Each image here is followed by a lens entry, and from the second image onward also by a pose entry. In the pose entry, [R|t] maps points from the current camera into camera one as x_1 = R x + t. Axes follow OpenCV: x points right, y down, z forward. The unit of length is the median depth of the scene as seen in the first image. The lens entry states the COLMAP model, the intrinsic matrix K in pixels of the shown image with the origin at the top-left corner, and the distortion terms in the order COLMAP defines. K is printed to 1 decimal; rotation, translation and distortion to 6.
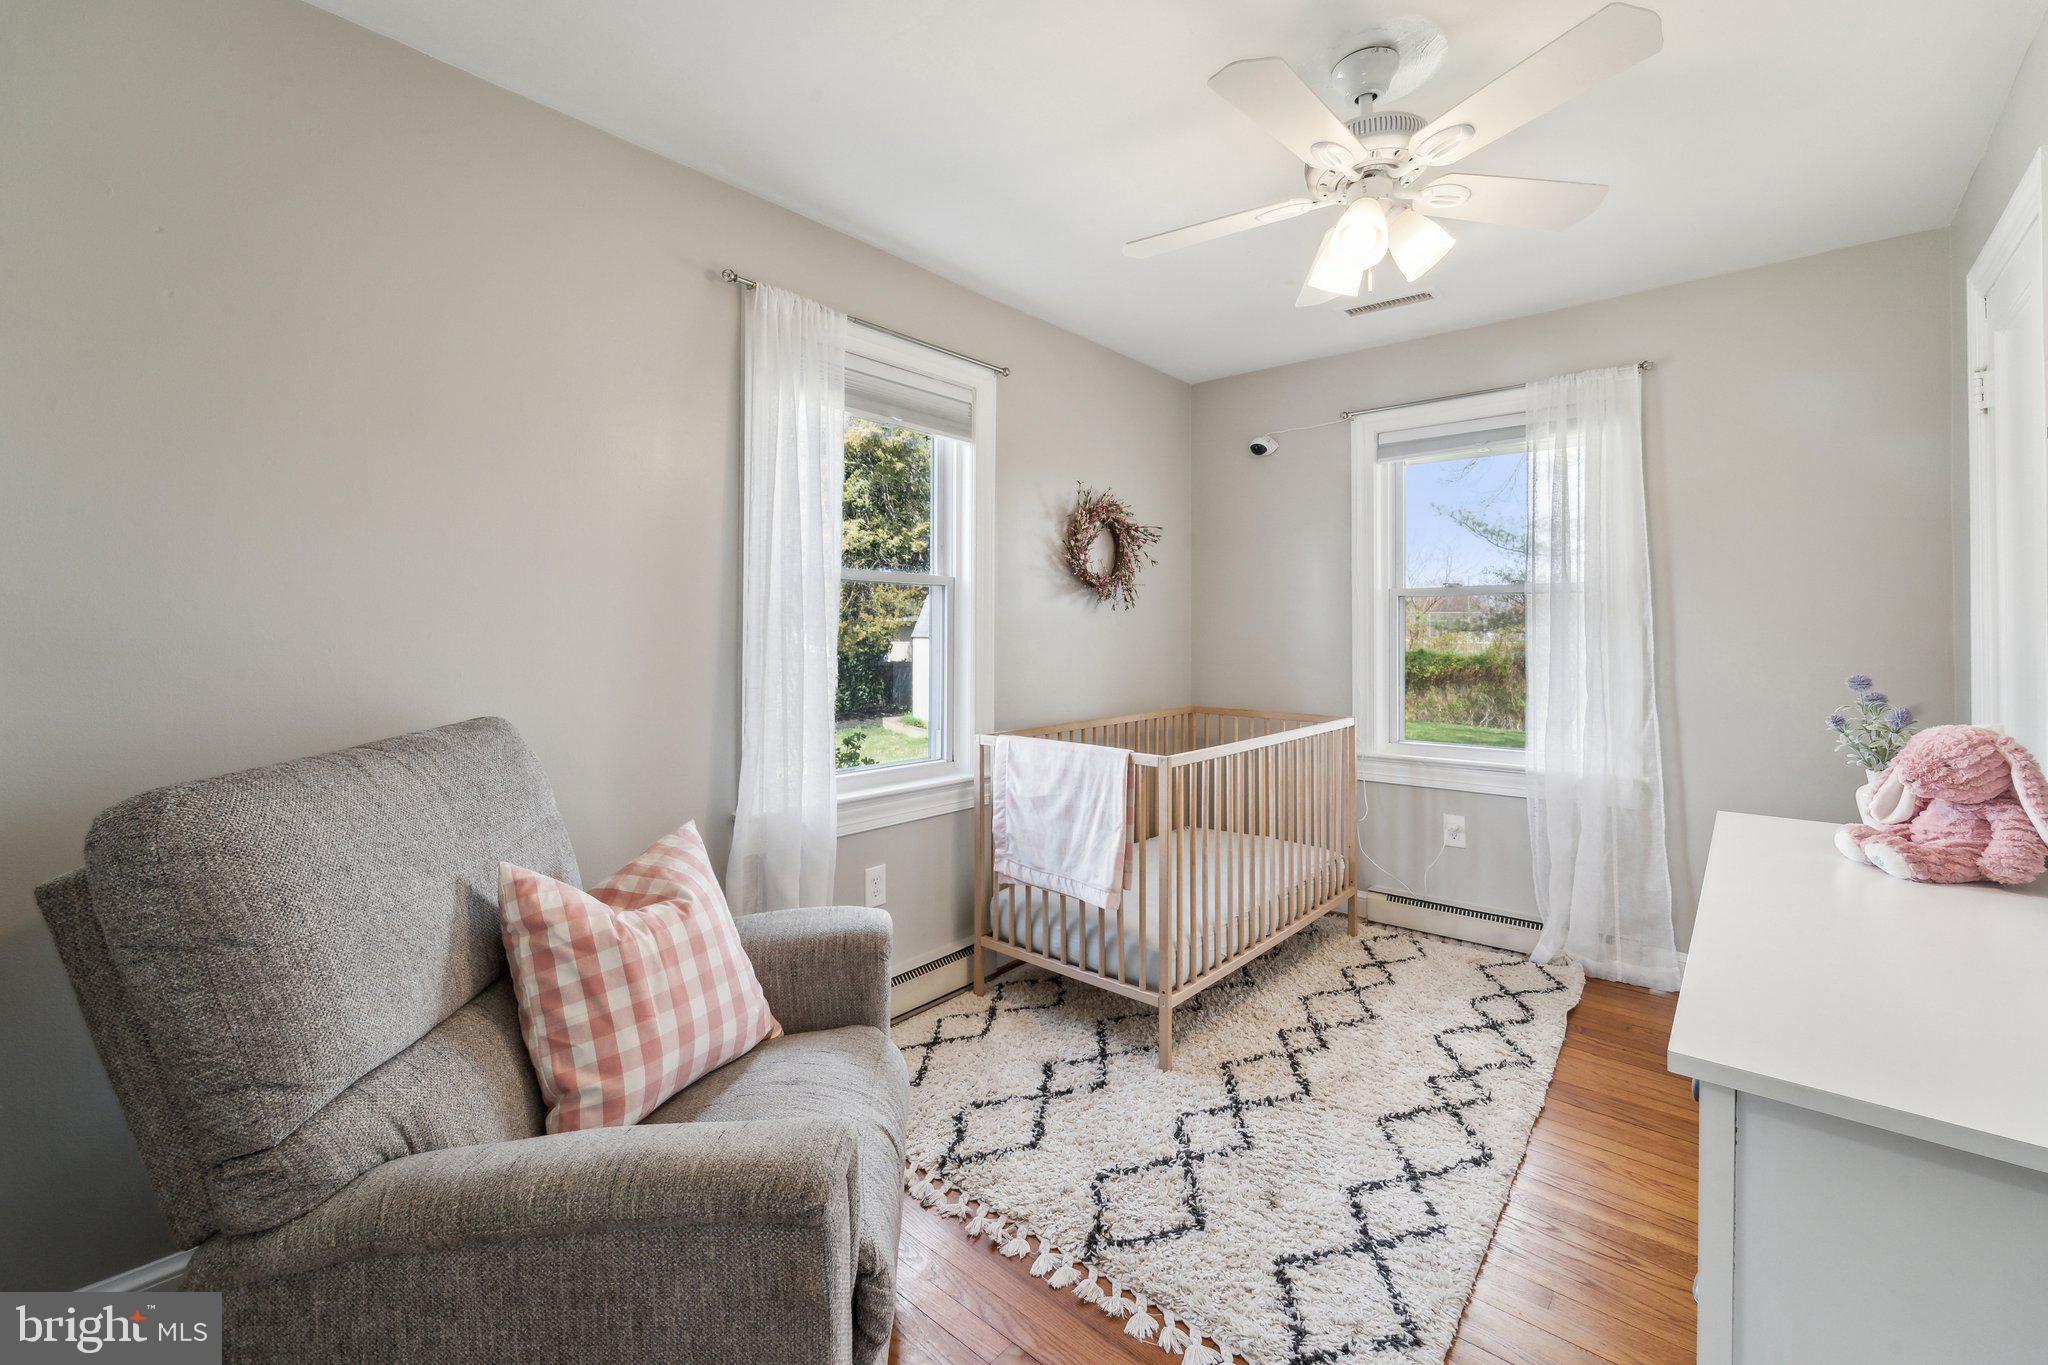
lens RADIAL K [[850.4, 0, 1024.2], [0, 850.4, 646.2], [0, 0, 1]] dist [-0.000319, -0.000204]
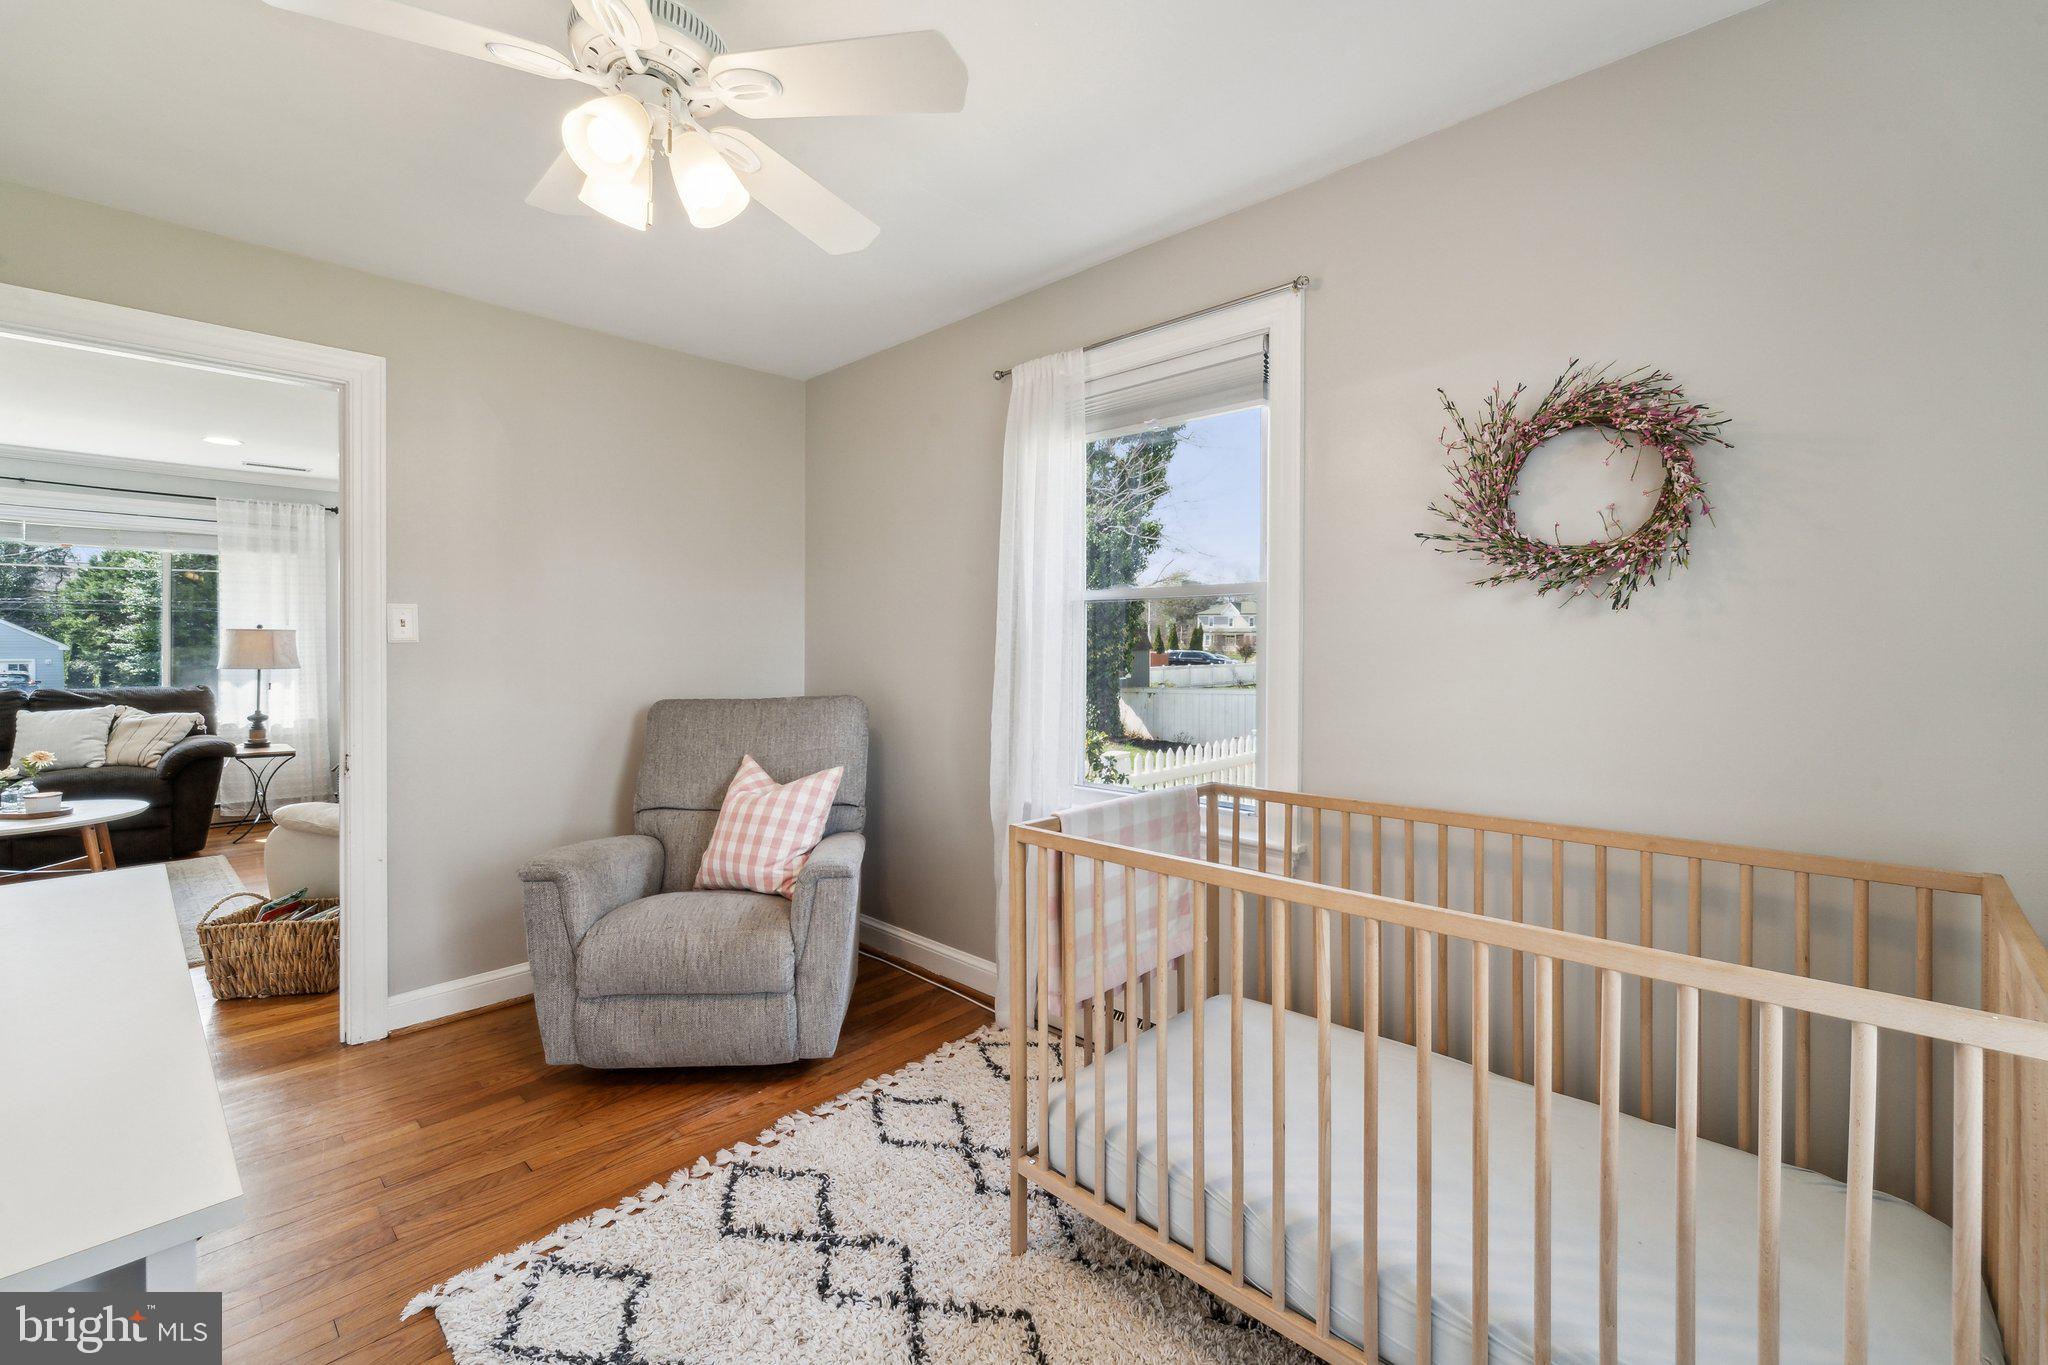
lens RADIAL K [[869.3, 0, 1023.6], [0, 869.3, 638.8], [0, 0, 1]] dist [0.001884, -0.000060]
pose [[-0.052335, -0.005308, -0.998616, 0.992740], [-0.018713, 0.999815, -0.004334, -0.024614], [0.998454, 0.018461, -0.052424, 1.126269]]
